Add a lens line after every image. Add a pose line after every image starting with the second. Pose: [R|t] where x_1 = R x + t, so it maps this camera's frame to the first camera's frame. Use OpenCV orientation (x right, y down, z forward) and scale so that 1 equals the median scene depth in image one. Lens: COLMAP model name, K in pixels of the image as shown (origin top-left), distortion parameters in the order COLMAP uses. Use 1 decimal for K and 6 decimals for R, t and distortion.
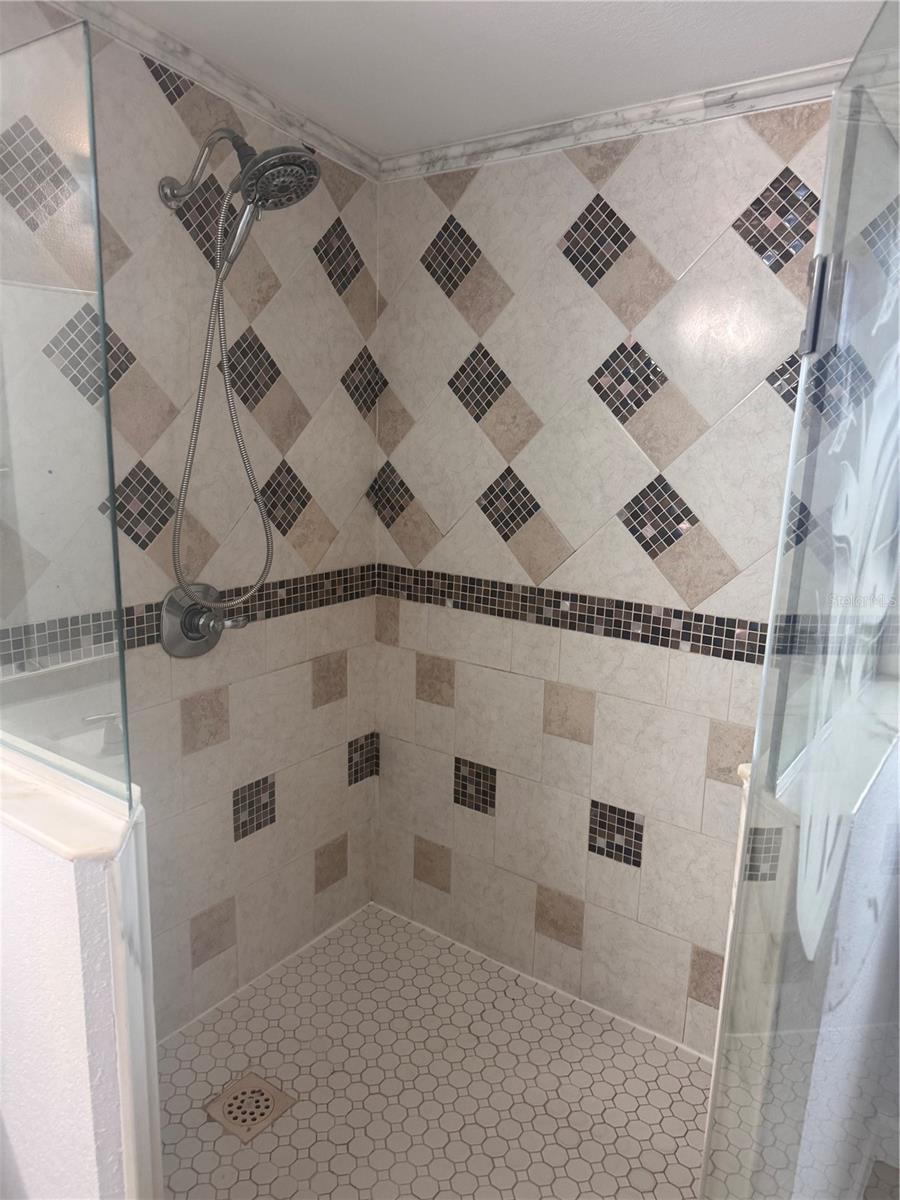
lens RADIAL K [[838.5, 0, 450.0], [0, 838.5, 600.0], [0, 0, 1]] dist [0.076223, -0.104078]
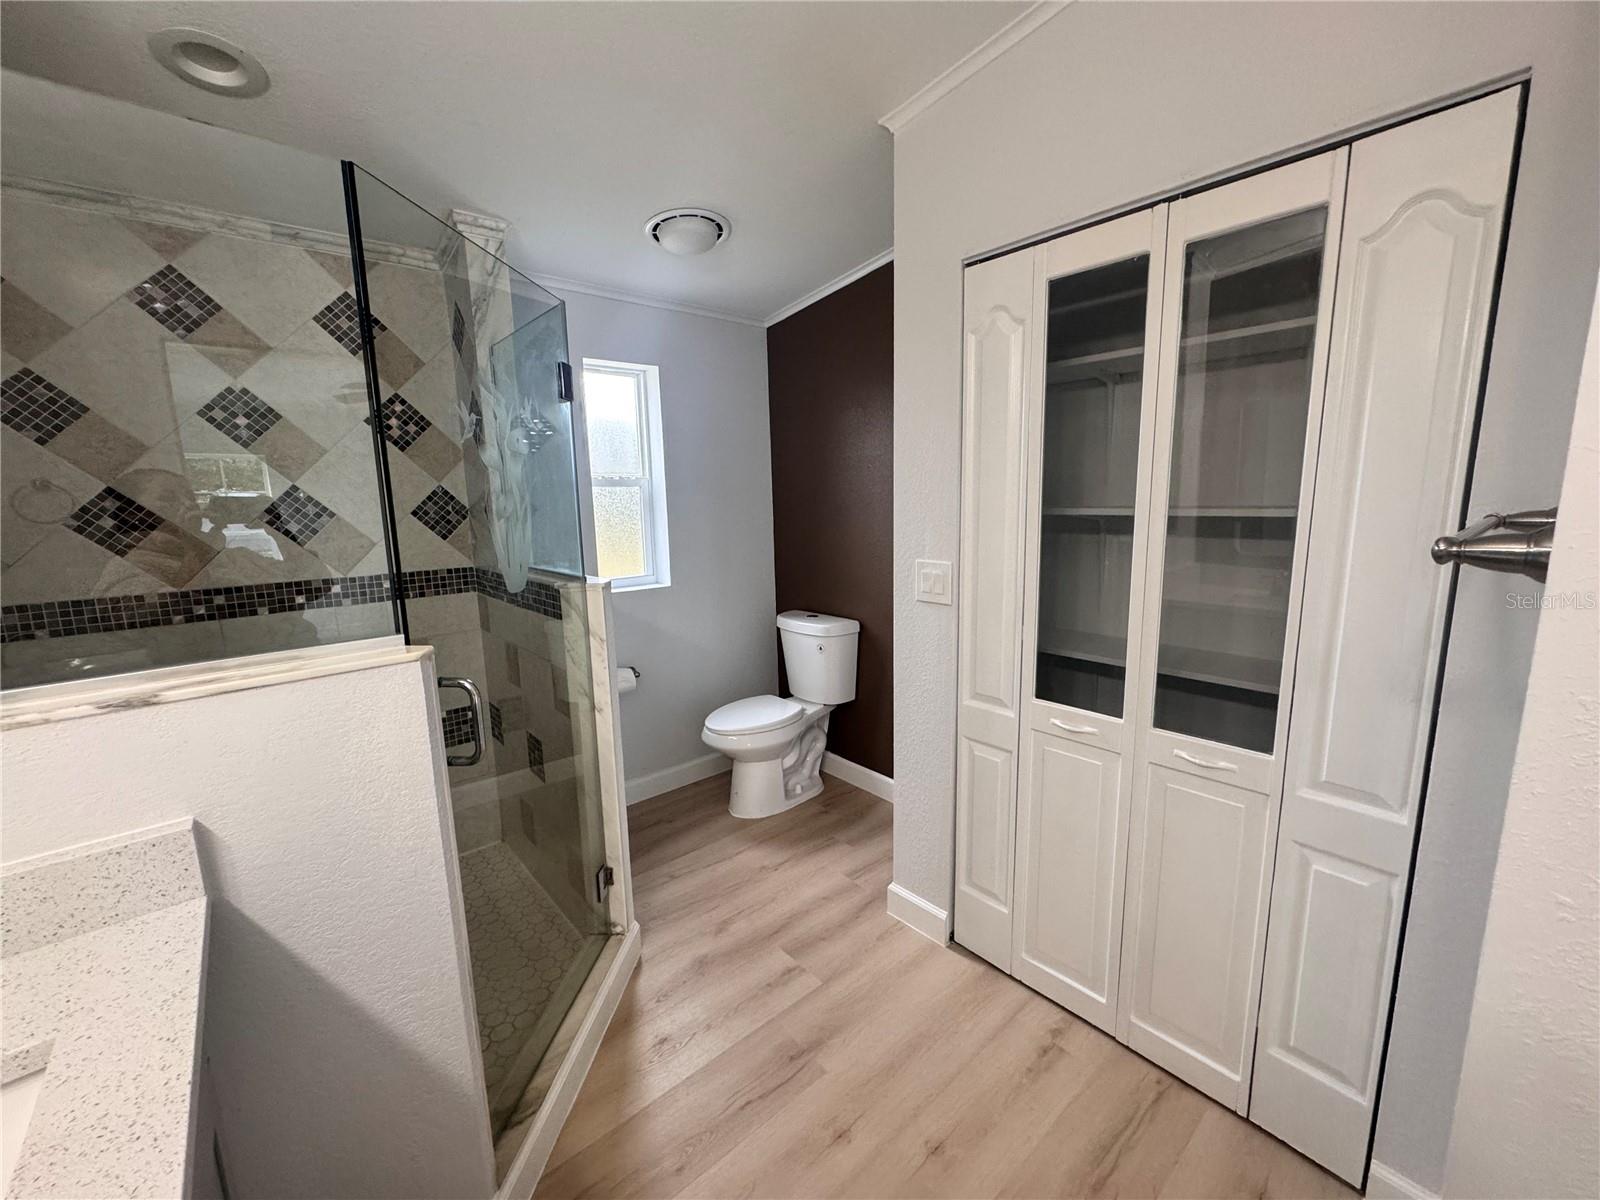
lens RADIAL K [[642.1, 0, 805.6], [0, 642.1, 593.1], [0, 0, 1]] dist [-0.002987, 0.002510]
pose [[0.214677, -0.179376, 0.960072, -0.597032], [0.239356, 0.962677, 0.126342, 0.087771], [-0.946902, 0.202676, 0.249599, -0.021255]]
